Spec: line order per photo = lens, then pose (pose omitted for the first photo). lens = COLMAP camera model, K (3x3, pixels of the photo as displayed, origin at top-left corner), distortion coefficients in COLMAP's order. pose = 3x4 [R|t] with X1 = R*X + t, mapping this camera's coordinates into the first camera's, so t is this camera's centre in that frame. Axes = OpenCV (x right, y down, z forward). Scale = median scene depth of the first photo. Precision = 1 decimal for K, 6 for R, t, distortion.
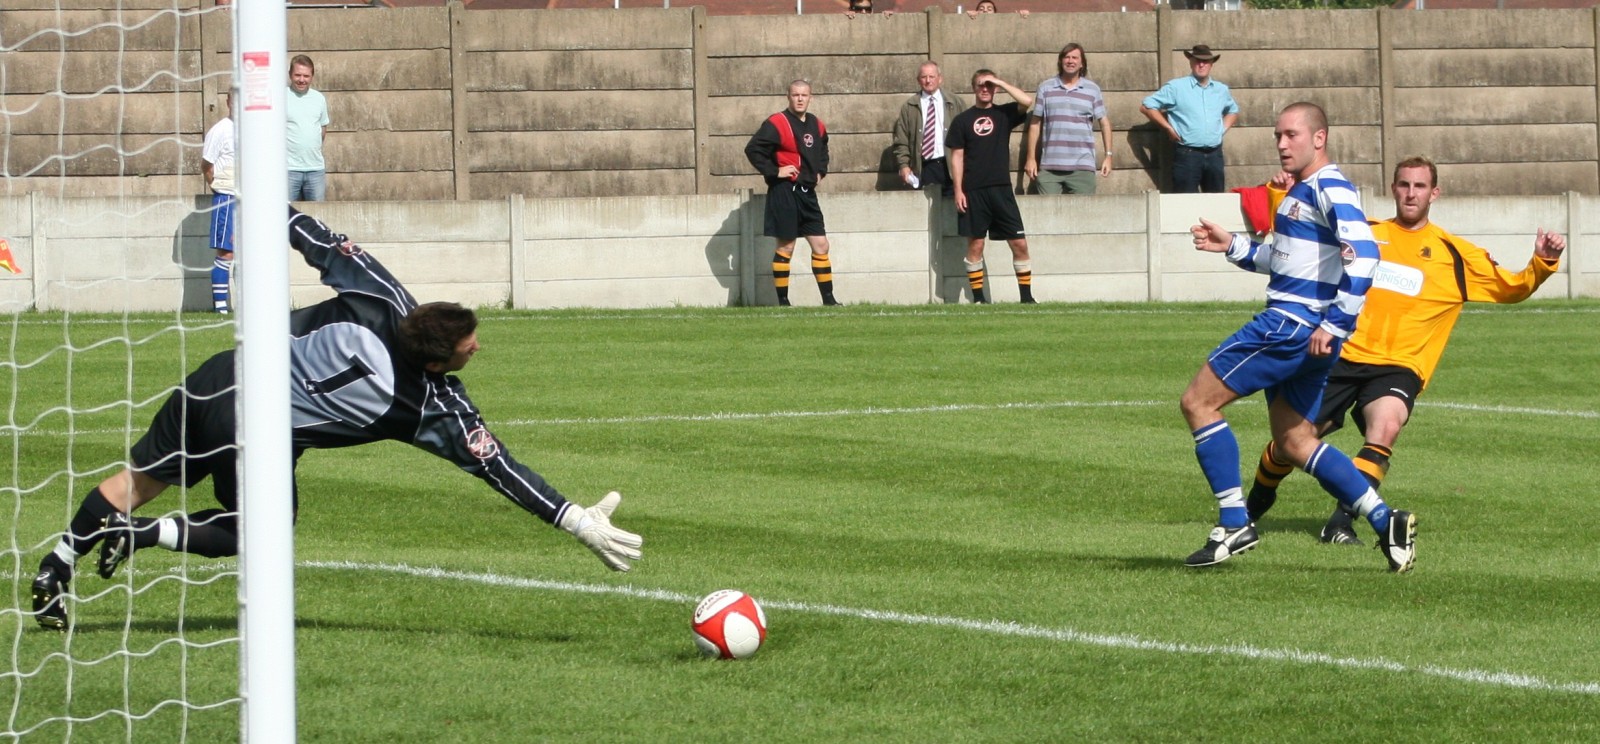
lens RADIAL K [[6764.5, 0, 801.1], [0, 6764.5, 372.5], [0, 0, 1]] dist [-0.206925, 0.000000]
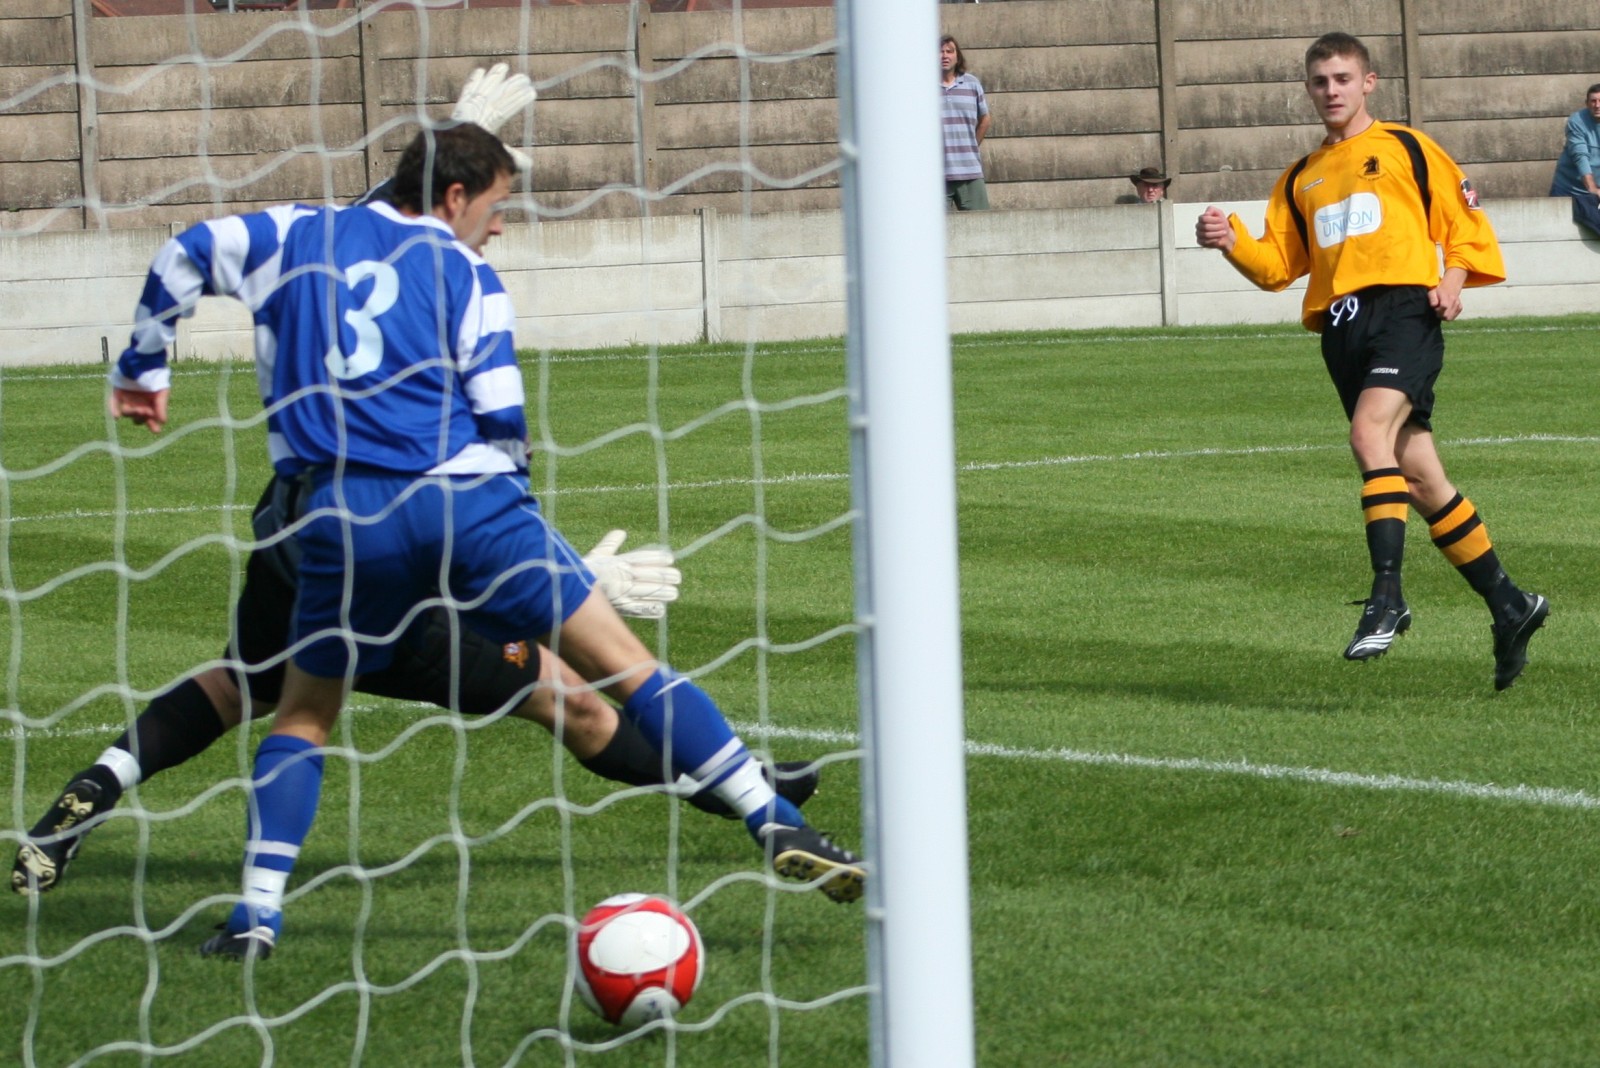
lens RADIAL K [[6002.7, 0, 797.1], [0, 6002.7, 533.9], [0, 0, 1]] dist [-0.148008, 0.000000]
pose [[0.997192, -0.027883, 0.069498, -0.050913], [0.026294, 0.999374, 0.023672, -0.003178], [-0.070114, -0.021778, 0.997301, 0.222915]]
